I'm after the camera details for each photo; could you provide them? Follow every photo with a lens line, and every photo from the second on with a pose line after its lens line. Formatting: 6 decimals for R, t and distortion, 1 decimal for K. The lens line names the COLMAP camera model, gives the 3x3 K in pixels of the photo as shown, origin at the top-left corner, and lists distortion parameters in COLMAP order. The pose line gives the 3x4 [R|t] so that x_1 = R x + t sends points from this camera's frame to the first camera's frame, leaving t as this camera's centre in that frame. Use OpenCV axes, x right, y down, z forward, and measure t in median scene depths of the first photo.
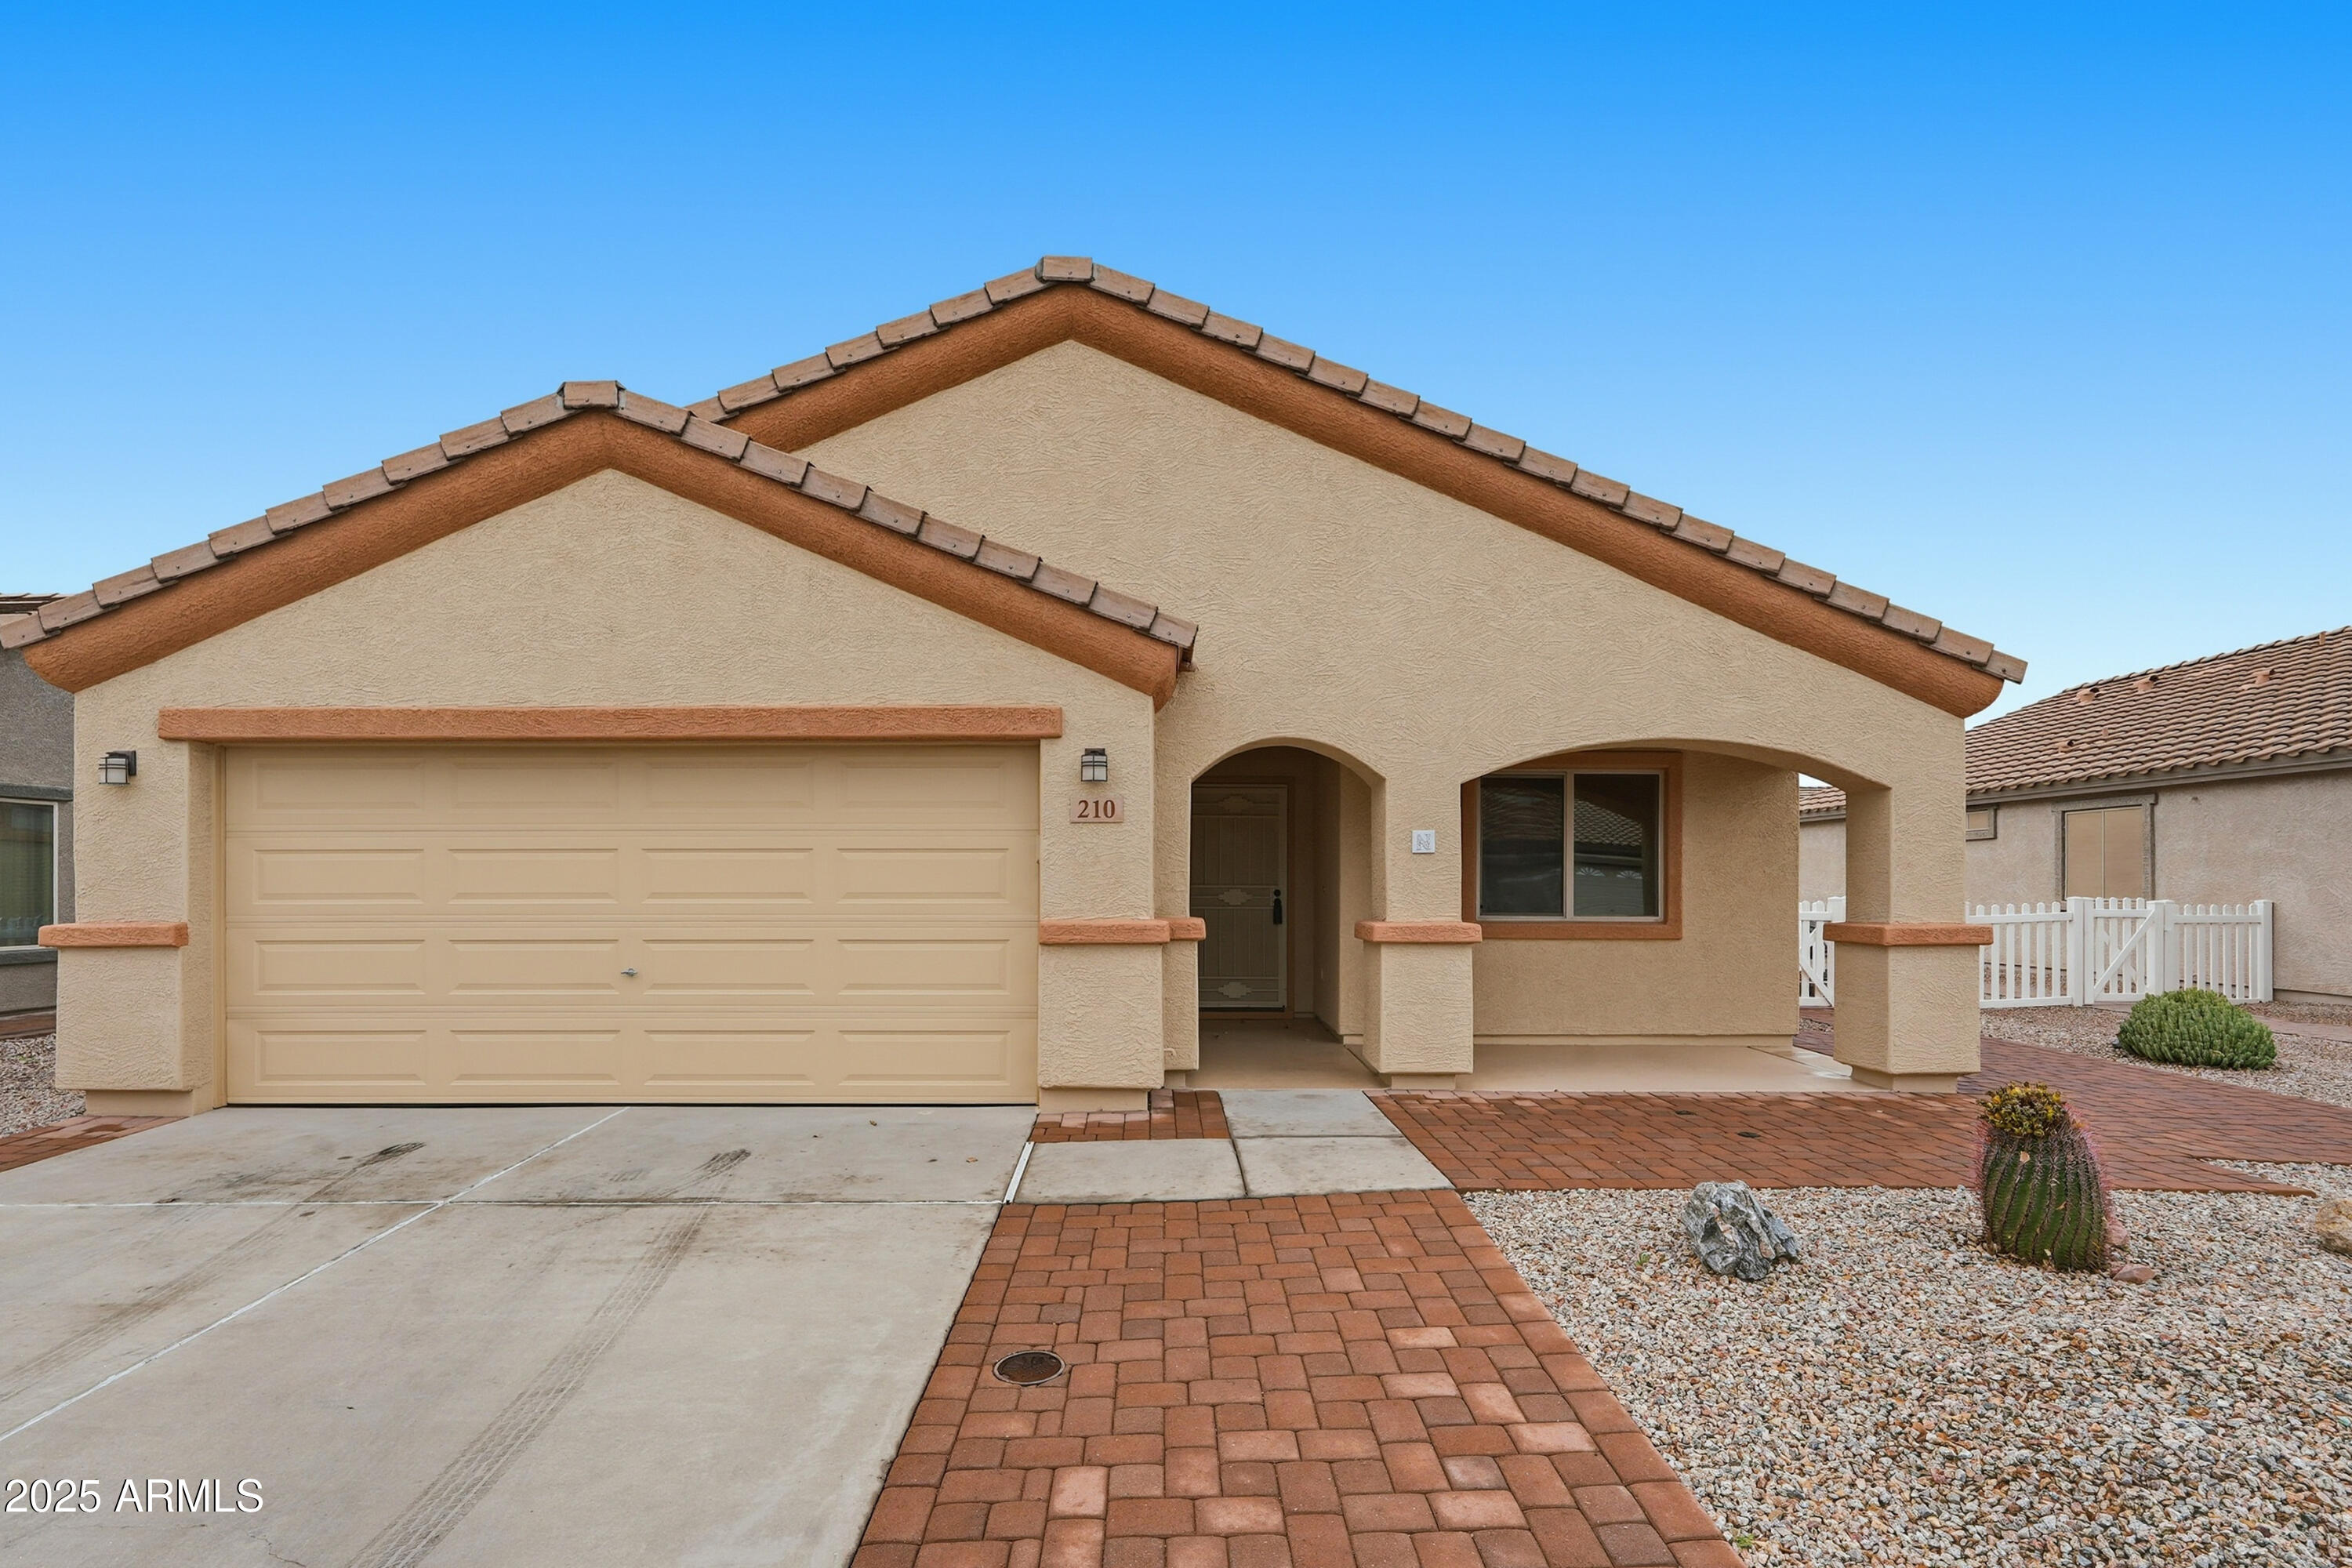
lens RADIAL K [[1041.7, 0, 1148.1], [0, 1041.7, 874.9], [0, 0, 1]] dist [-0.001563, 0.001691]
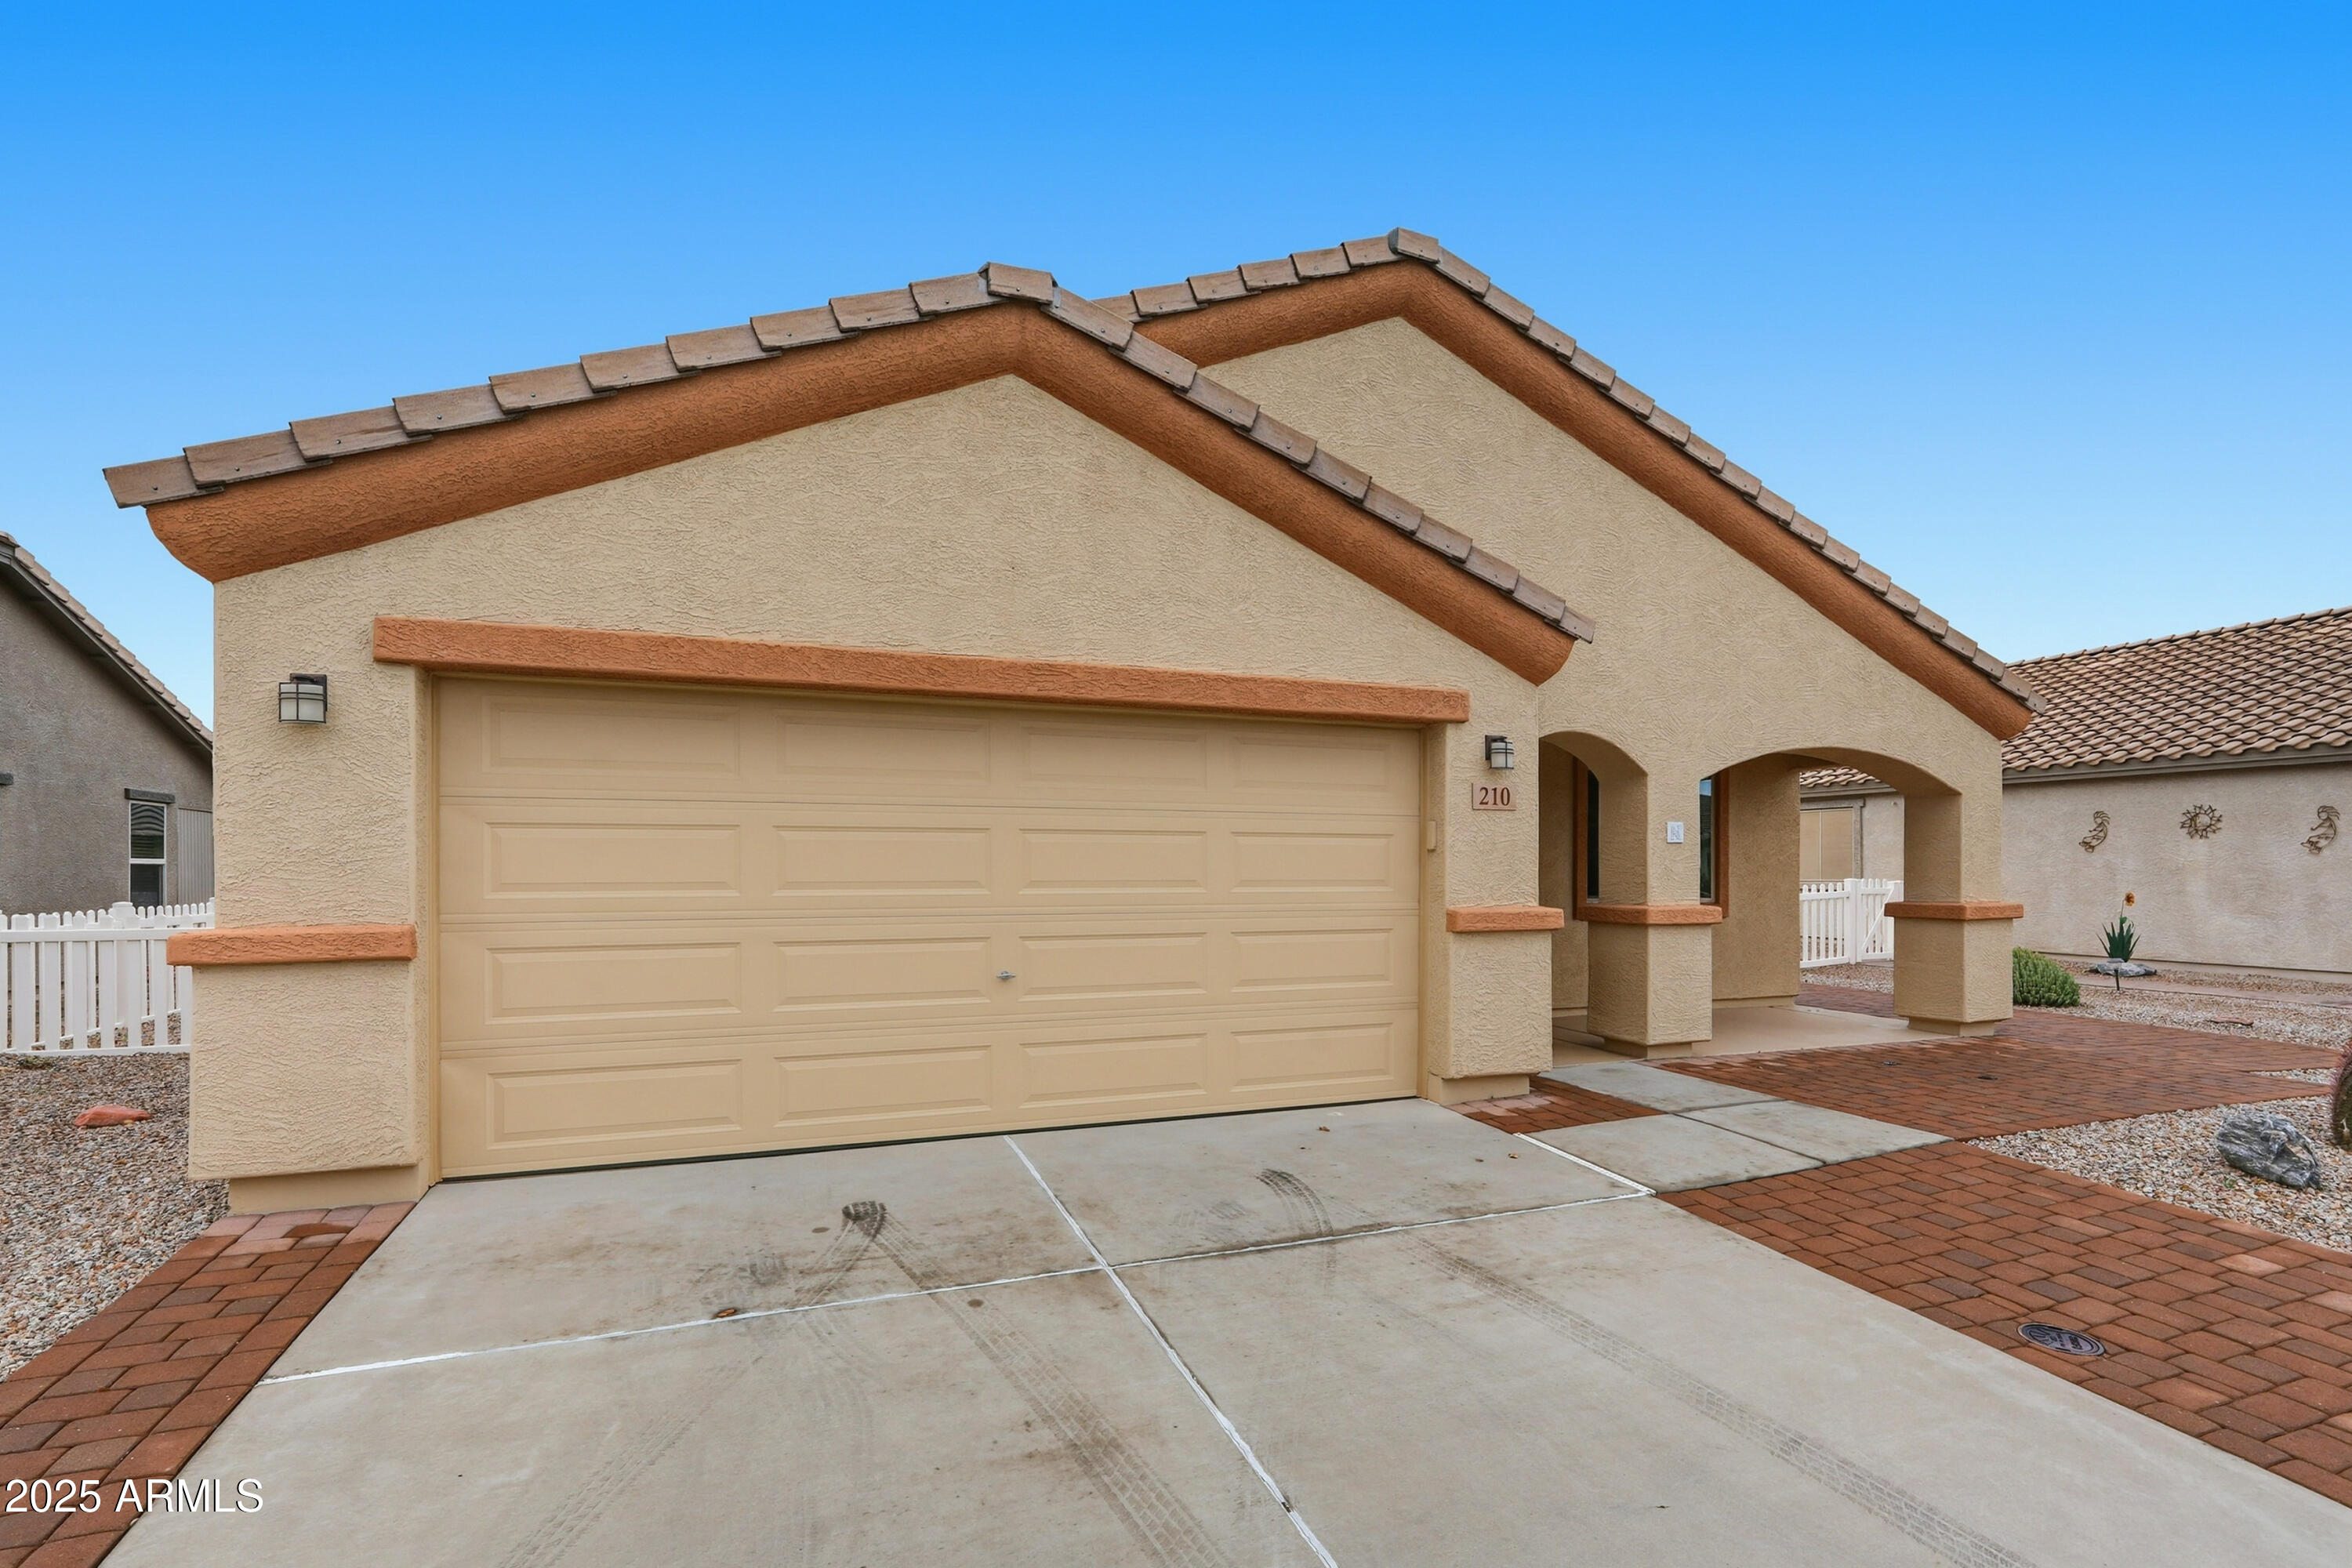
lens RADIAL K [[1032.8, 0, 1148.3], [0, 1032.8, 860.3], [0, 0, 1]] dist [-0.001451, 0.000324]
pose [[0.940400, 0.004195, 0.340045, -0.693045], [-0.004725, 0.999989, 0.000732, -0.000609], [-0.340038, -0.002295, 0.940409, 0.180285]]
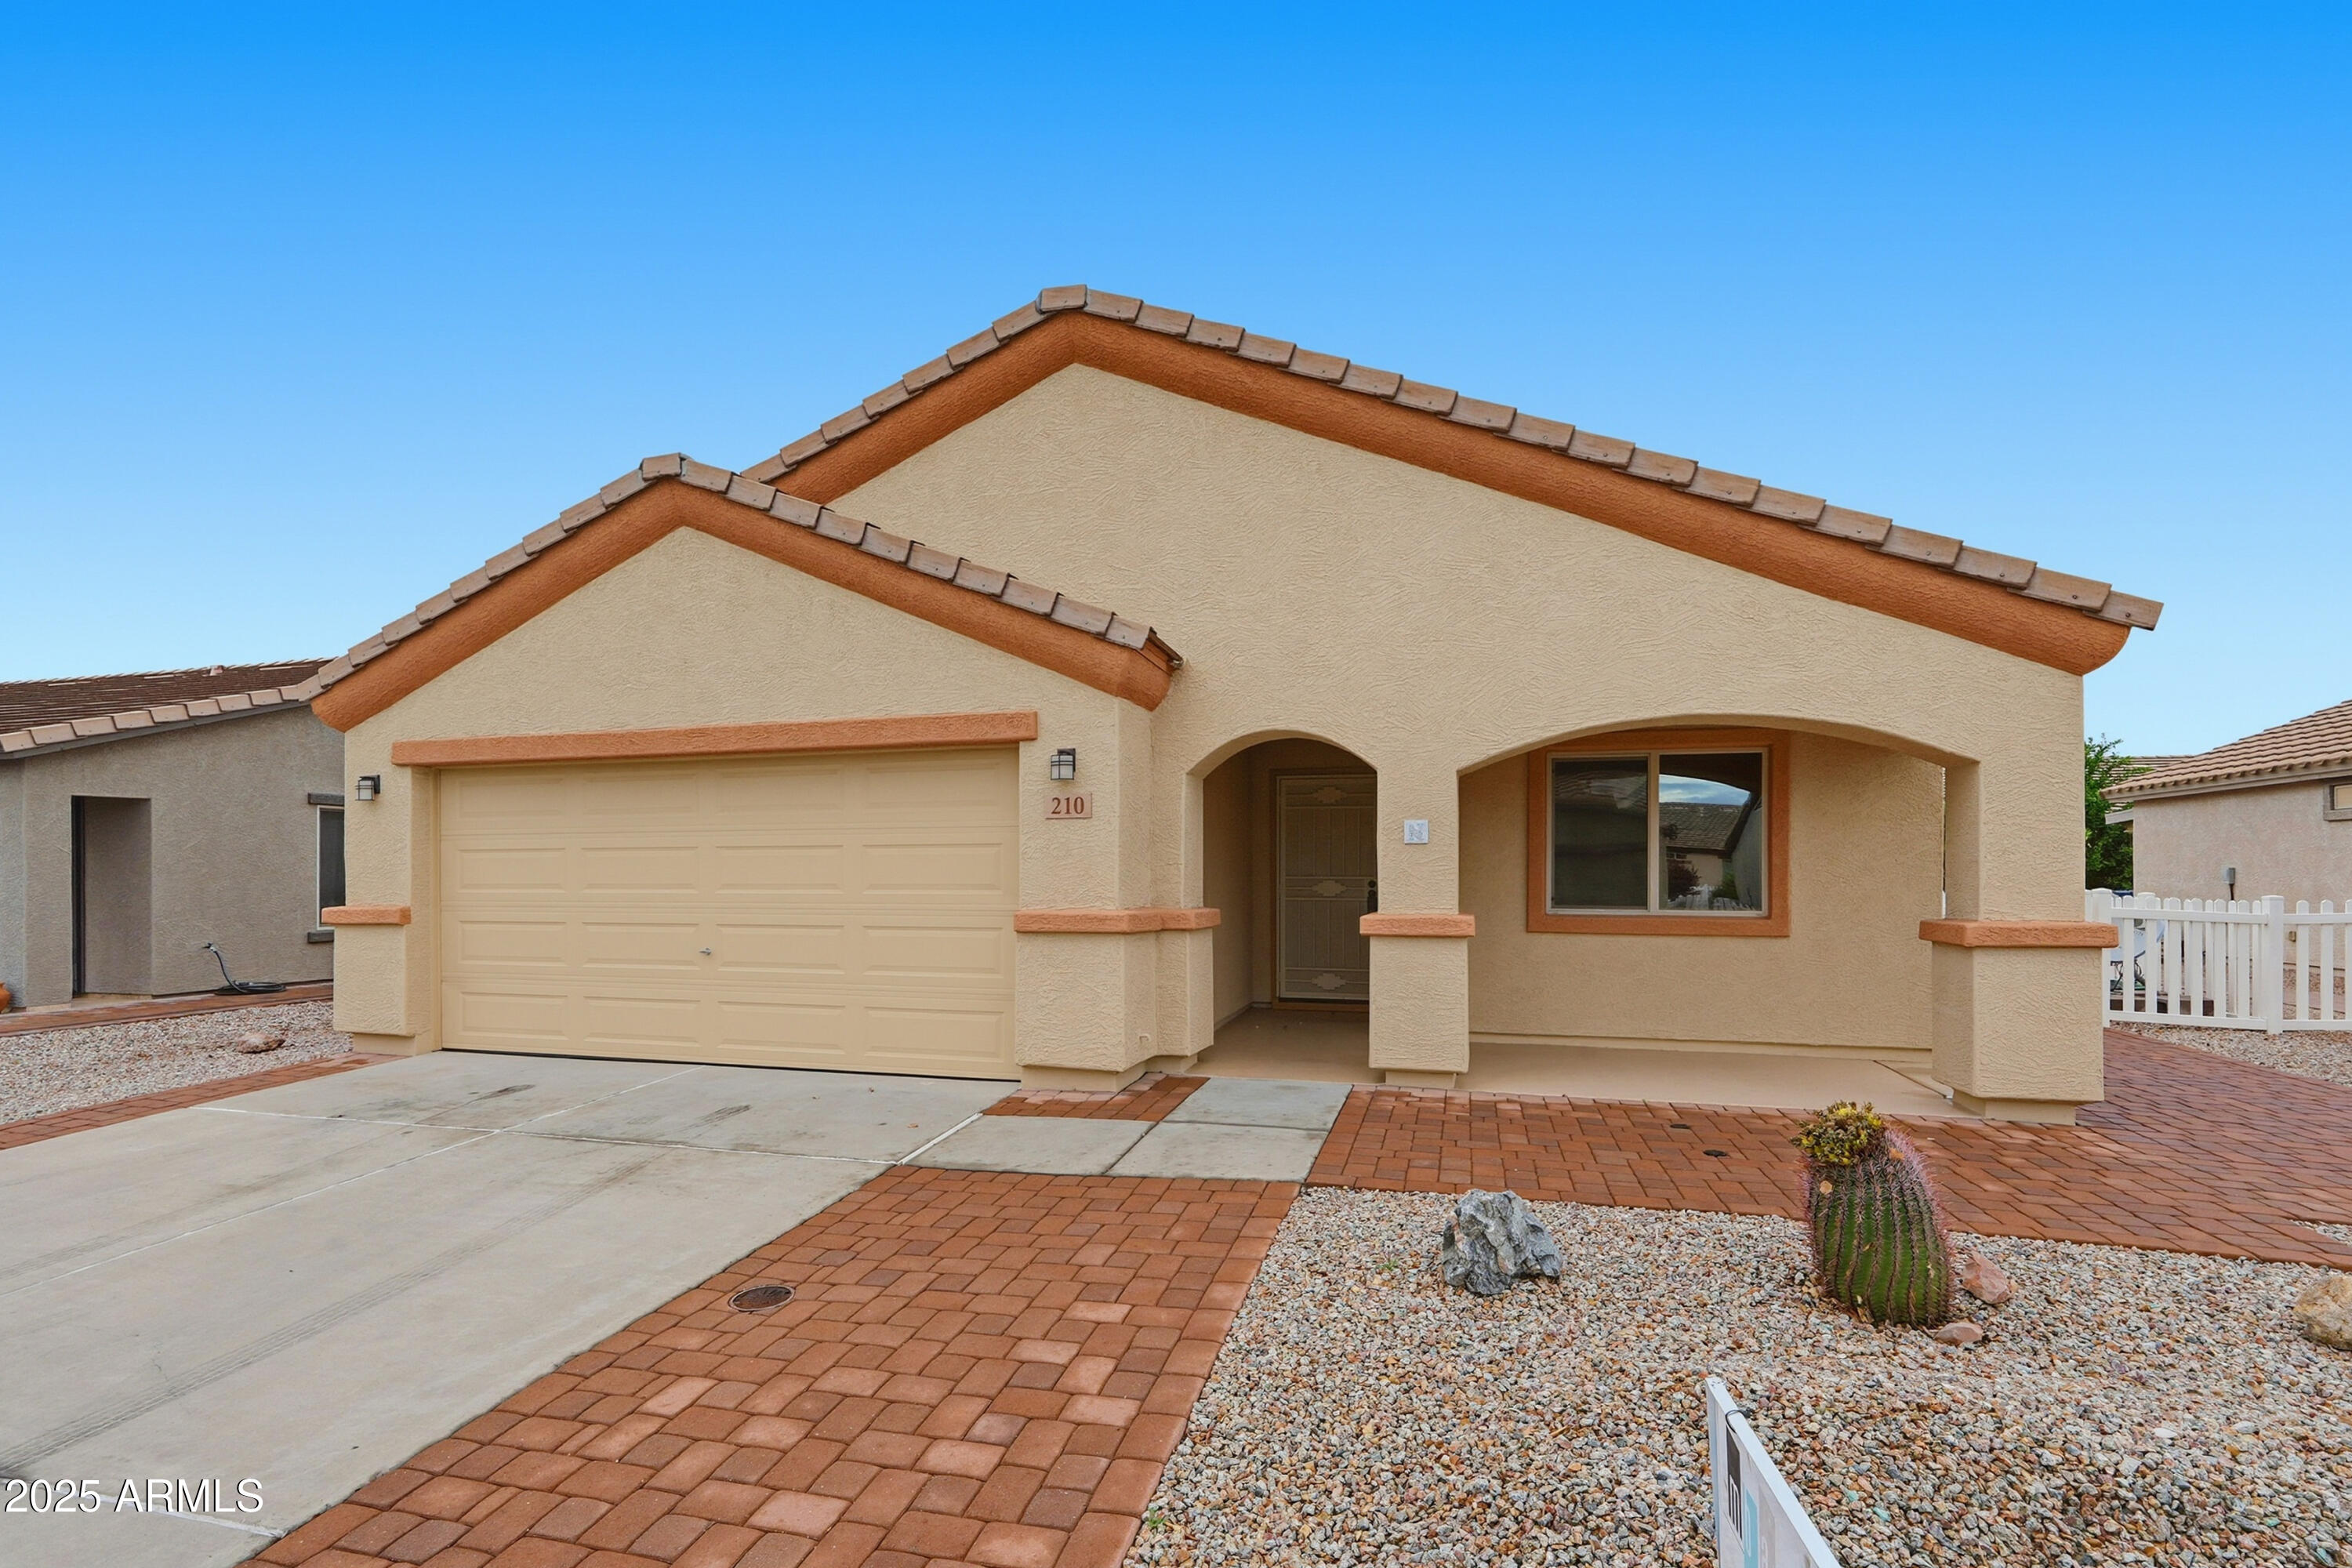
lens RADIAL K [[1037.3, 0, 1170.8], [0, 1037.3, 860.3], [0, 0, 1]] dist [0.000592, -0.000025]
pose [[0.964370, -0.005080, -0.264510, 0.329057], [0.004011, 0.999981, -0.004582, -0.001771], [0.264528, 0.003358, 0.964372, 0.007307]]
